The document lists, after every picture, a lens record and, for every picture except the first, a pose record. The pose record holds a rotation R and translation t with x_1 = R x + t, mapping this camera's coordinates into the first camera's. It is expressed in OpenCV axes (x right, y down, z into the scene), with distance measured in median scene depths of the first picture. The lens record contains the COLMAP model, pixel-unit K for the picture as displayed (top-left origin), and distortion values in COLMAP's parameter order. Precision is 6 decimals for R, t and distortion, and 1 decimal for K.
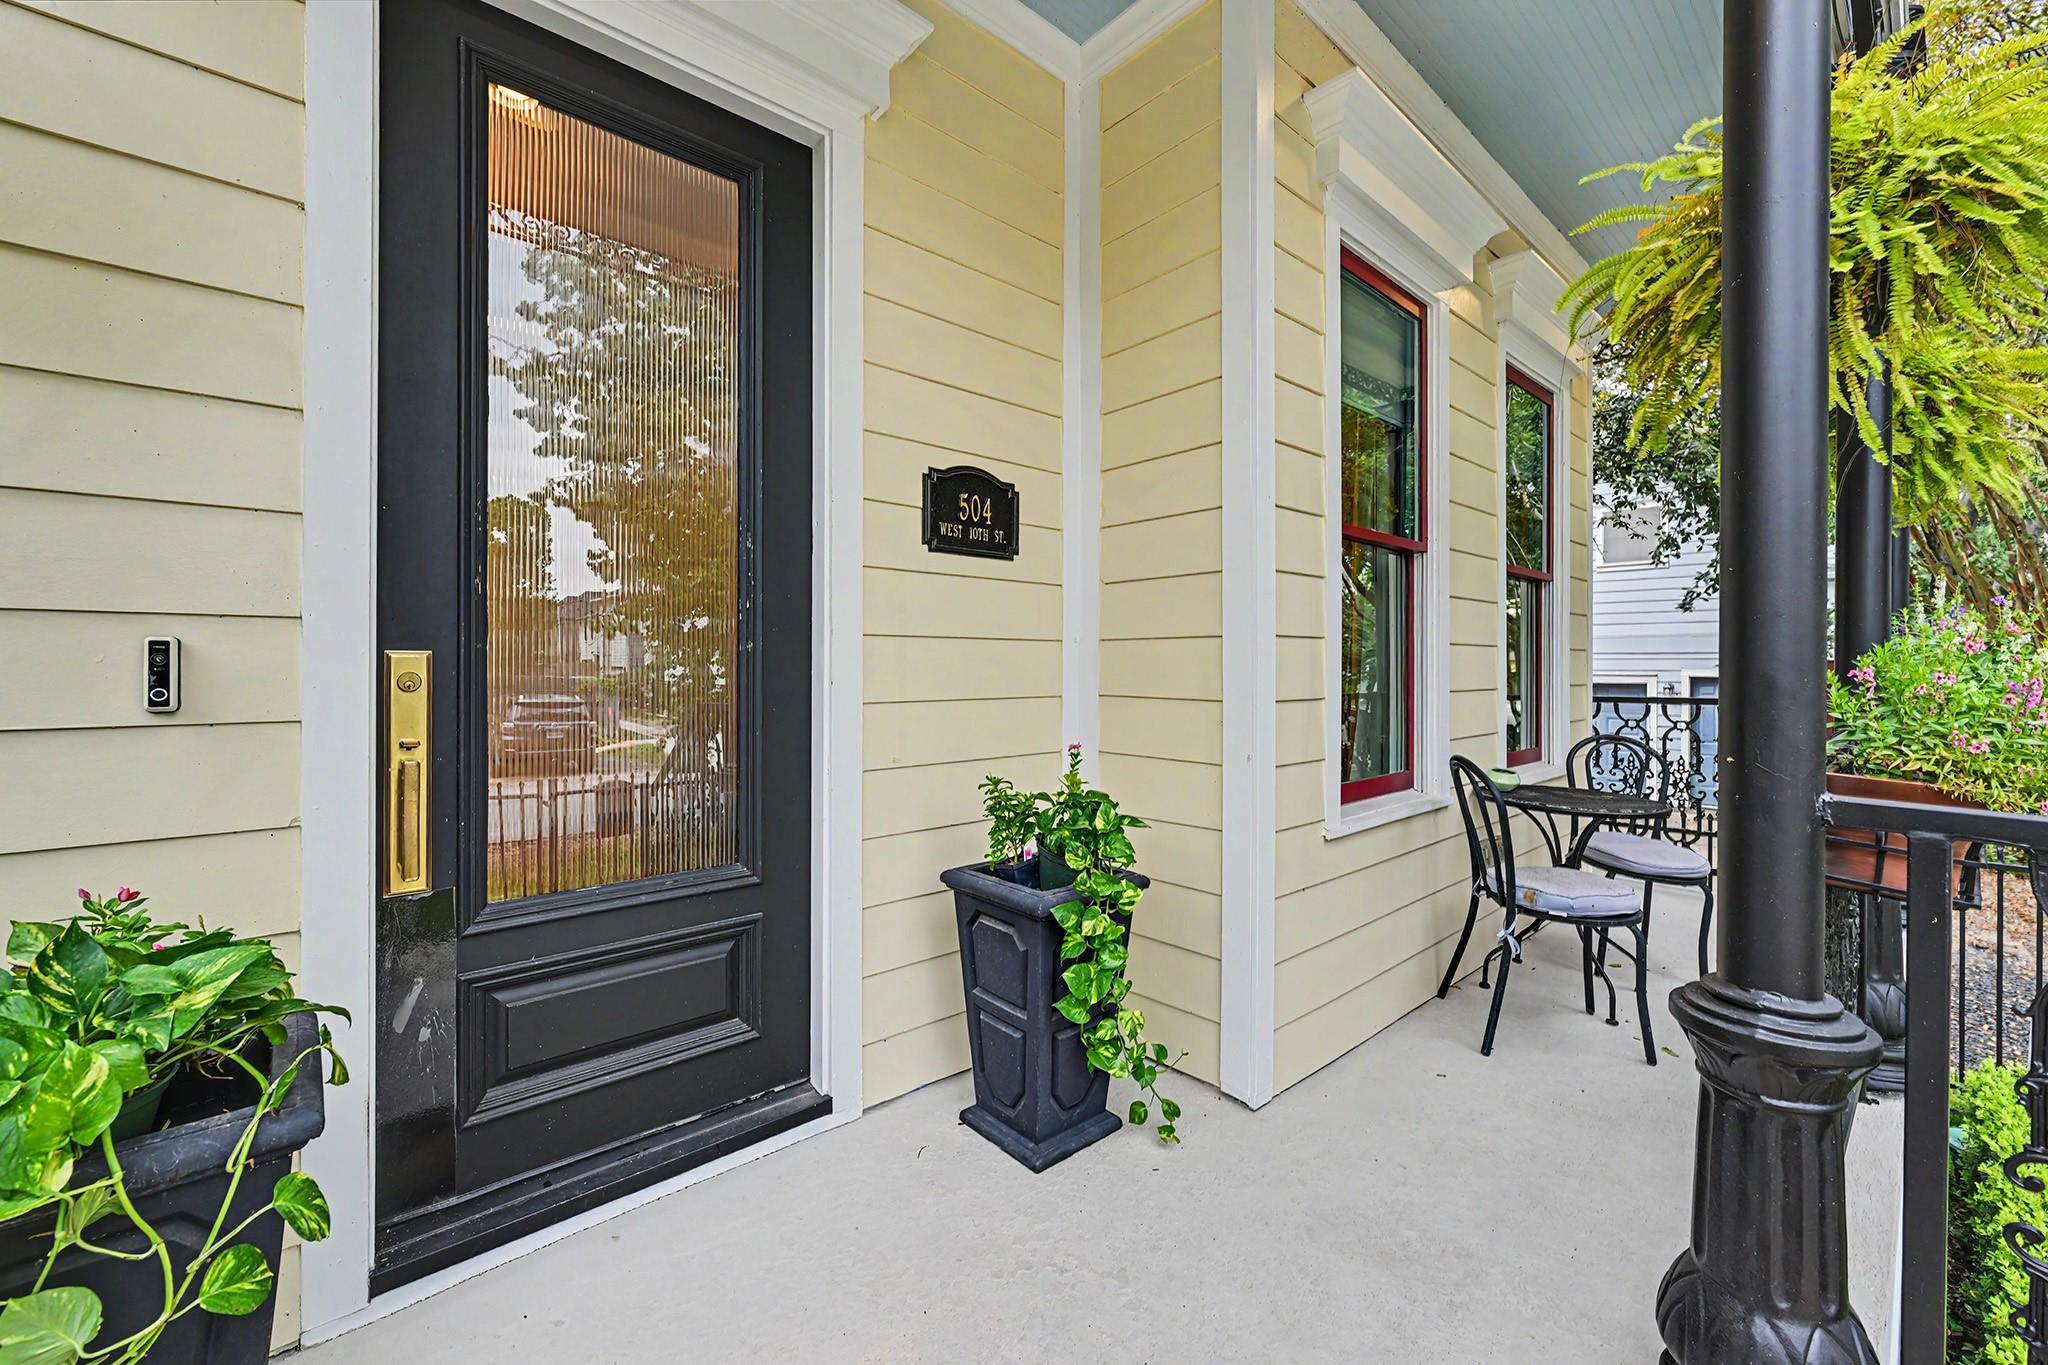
lens RADIAL K [[811.5, 0, 1022.2], [0, 811.5, 670.1], [0, 0, 1]] dist [0.000236, 0.000070]
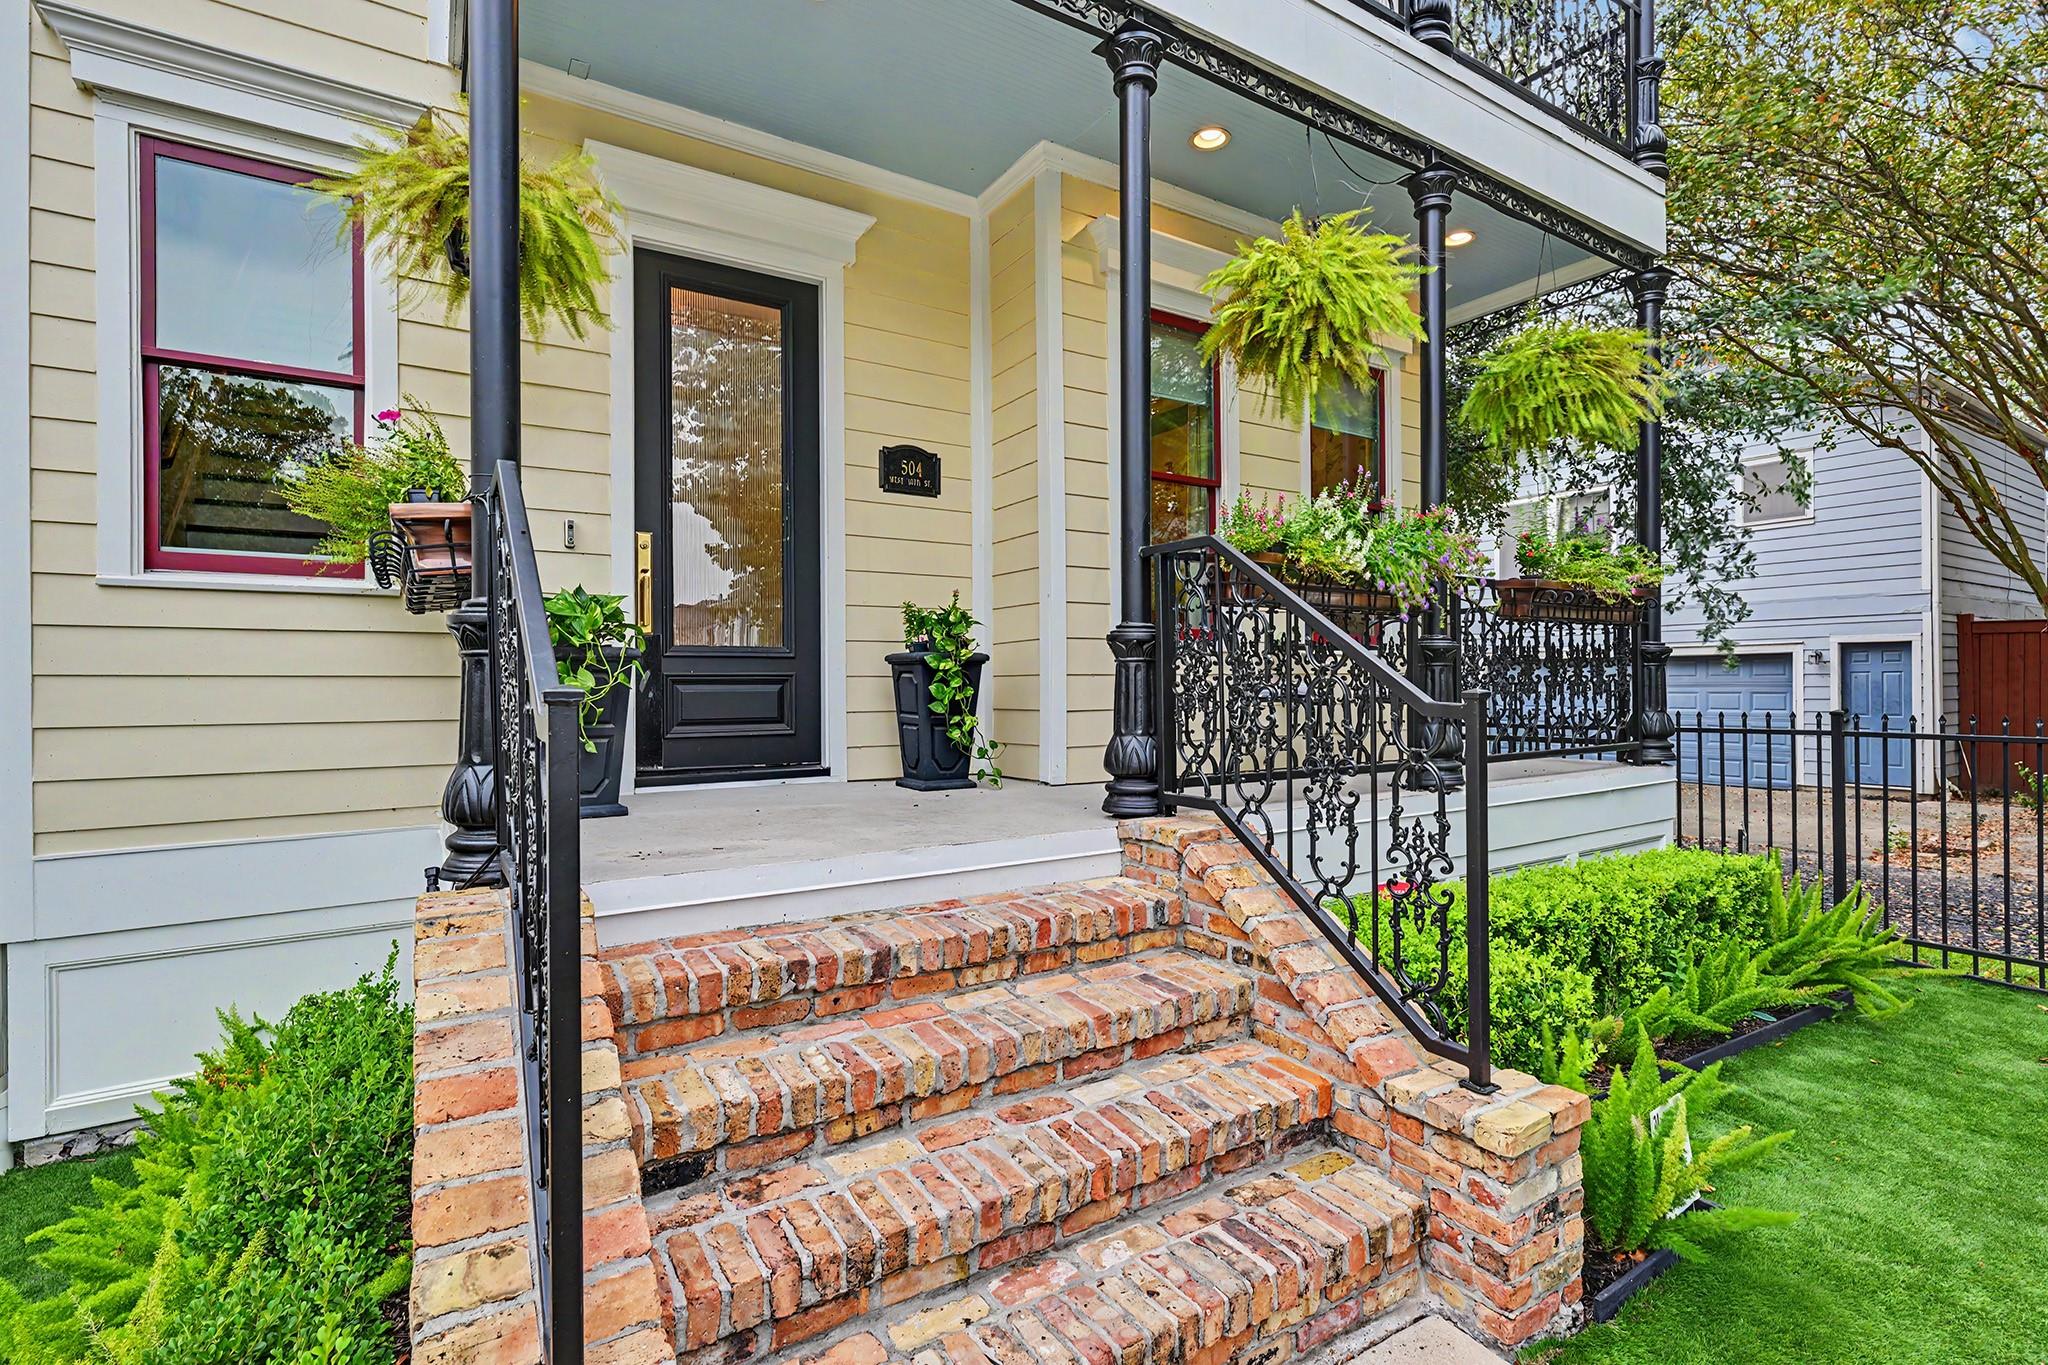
lens RADIAL K [[928.1, 0, 1025.1], [0, 928.1, 682.7], [0, 0, 1]] dist [-0.002049, -0.000090]
pose [[0.987563, -0.011488, -0.156802, 0.533928], [0.010722, 0.999926, -0.005731, 0.307030], [0.156856, 0.003978, 0.987613, -1.045434]]
